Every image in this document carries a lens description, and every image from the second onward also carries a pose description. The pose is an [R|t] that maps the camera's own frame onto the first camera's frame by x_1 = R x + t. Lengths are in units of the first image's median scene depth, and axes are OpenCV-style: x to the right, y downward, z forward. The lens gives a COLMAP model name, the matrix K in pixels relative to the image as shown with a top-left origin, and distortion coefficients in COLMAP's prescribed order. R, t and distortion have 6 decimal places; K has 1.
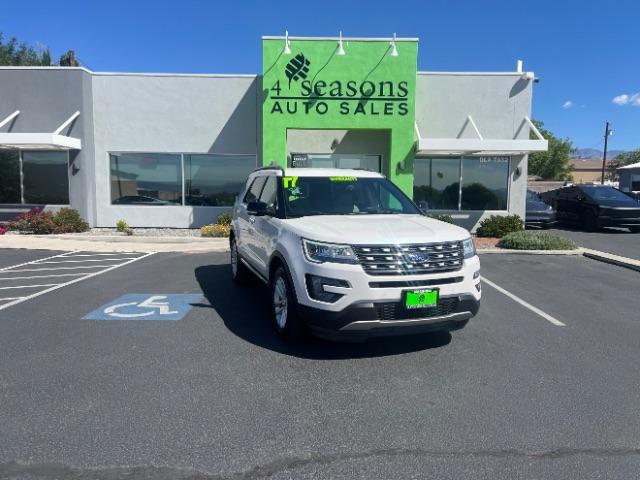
lens RADIAL K [[478.2, 0, 320.0], [0, 478.2, 240.0], [0, 0, 1]] dist [0.049266, -0.053051]
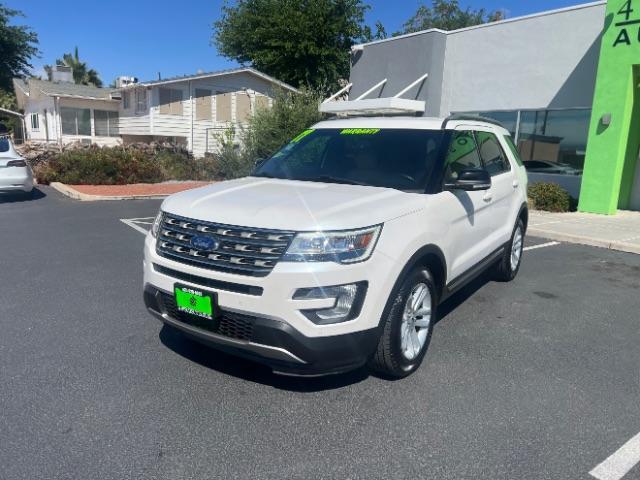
lens RADIAL K [[478.2, 0, 320.0], [0, 478.2, 240.0], [0, 0, 1]] dist [0.049266, -0.053051]
pose [[0.612788, 0.161761, -0.773514, 0.240748], [-0.105409, 0.986810, 0.122859, -0.019822], [0.783185, 0.006249, 0.621757, 0.203837]]
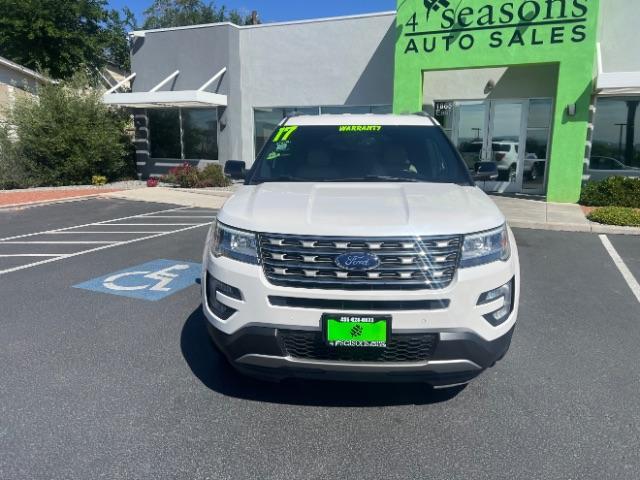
lens RADIAL K [[478.1, 0, 322.0], [0, 478.1, 234.7], [0, 0, 1]] dist [0.063363, -0.073213]
pose [[0.922898, 0.066066, -0.379334, 0.111032], [-0.034909, 0.995469, 0.088442, -0.013299], [0.383459, -0.068380, 0.921023, 0.128738]]
